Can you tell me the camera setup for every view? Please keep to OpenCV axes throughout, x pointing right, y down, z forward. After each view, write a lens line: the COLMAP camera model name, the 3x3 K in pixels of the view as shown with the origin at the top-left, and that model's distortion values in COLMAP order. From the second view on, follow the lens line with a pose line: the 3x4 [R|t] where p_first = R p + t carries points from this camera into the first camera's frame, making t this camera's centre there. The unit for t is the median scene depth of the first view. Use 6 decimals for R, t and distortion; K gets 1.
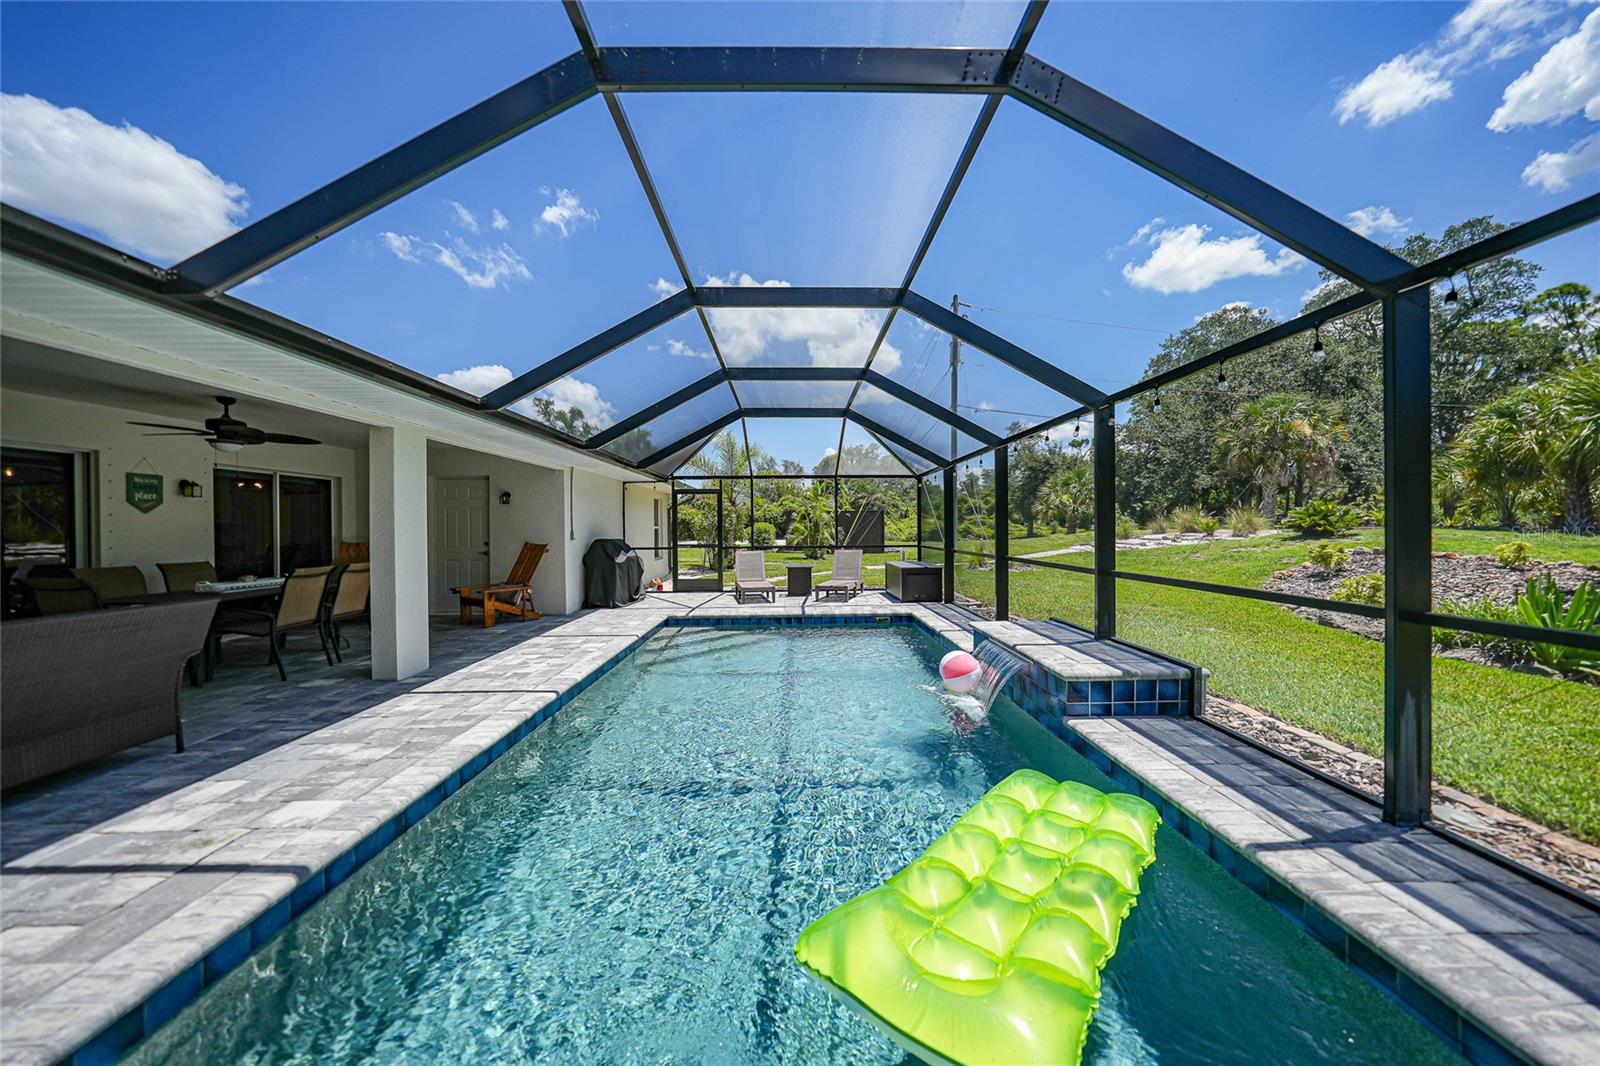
lens RADIAL K [[574.0, 0, 779.6], [0, 574.0, 527.1], [0, 0, 1]] dist [-0.015565, 0.000161]
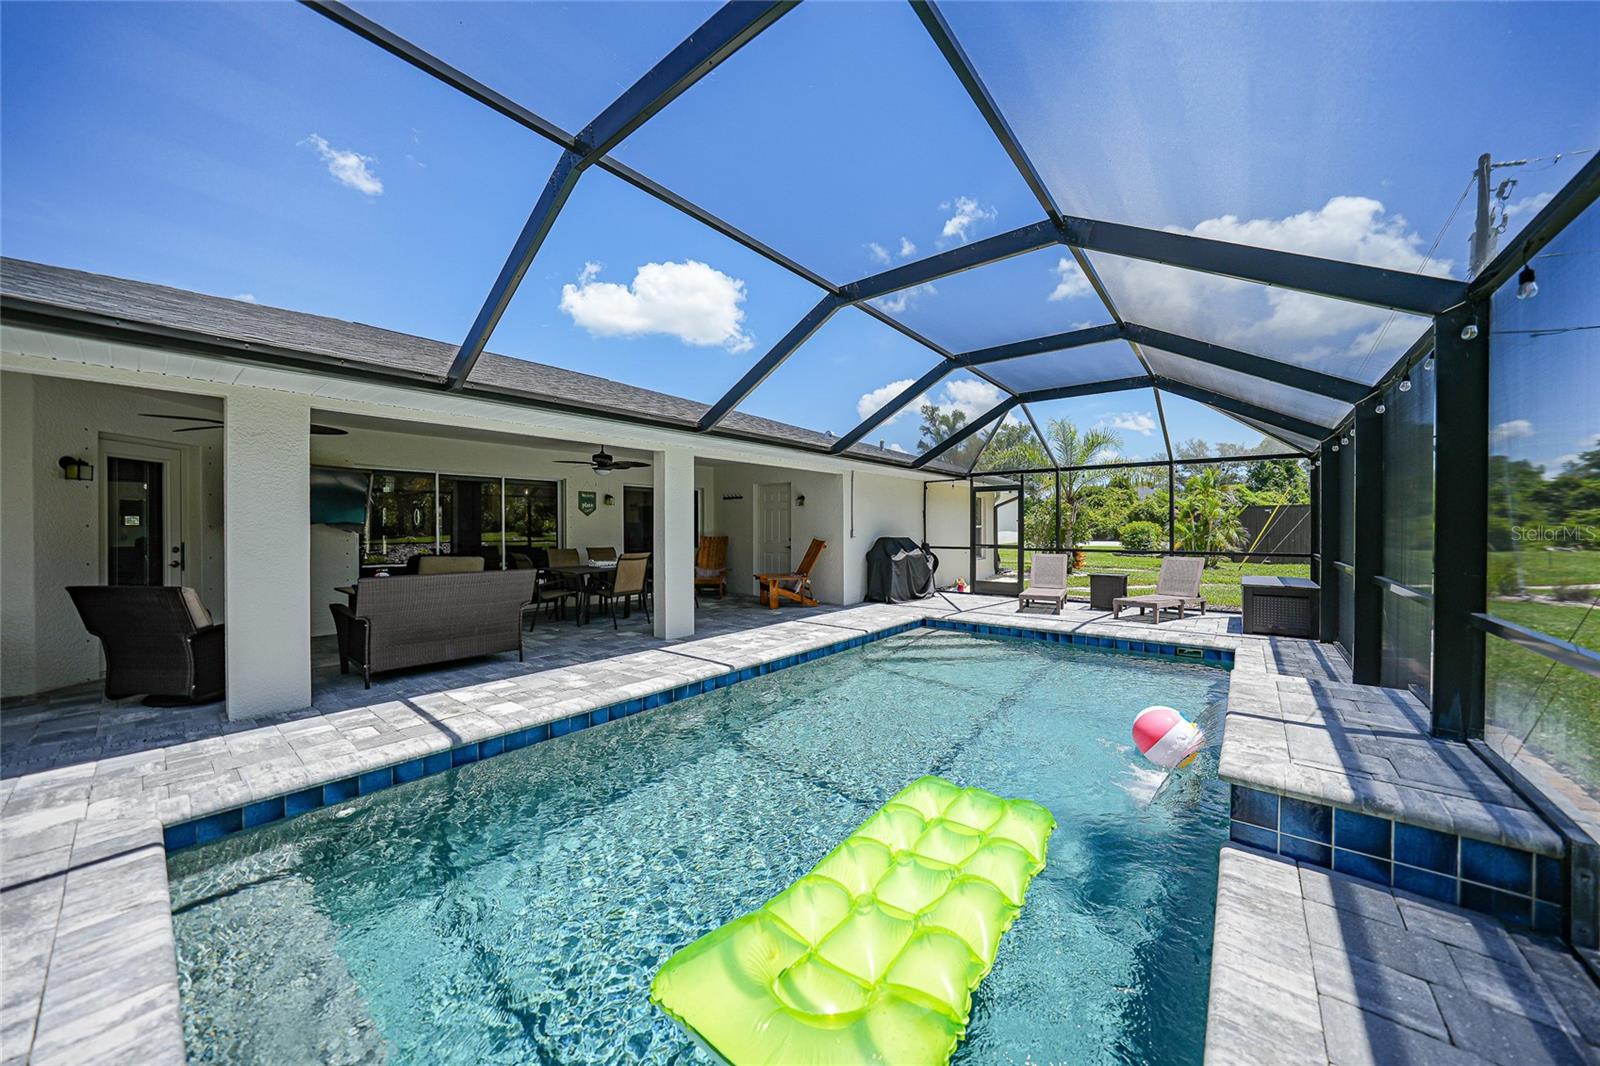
lens RADIAL K [[553.9, 0, 761.4], [0, 553.9, 531.7], [0, 0, 1]] dist [-0.020791, 0.005331]
pose [[0.756896, 0.010873, -0.653445, 0.261800], [-0.004141, 0.999921, 0.011842, -0.000304], [0.653523, -0.006257, 0.756881, 0.125346]]
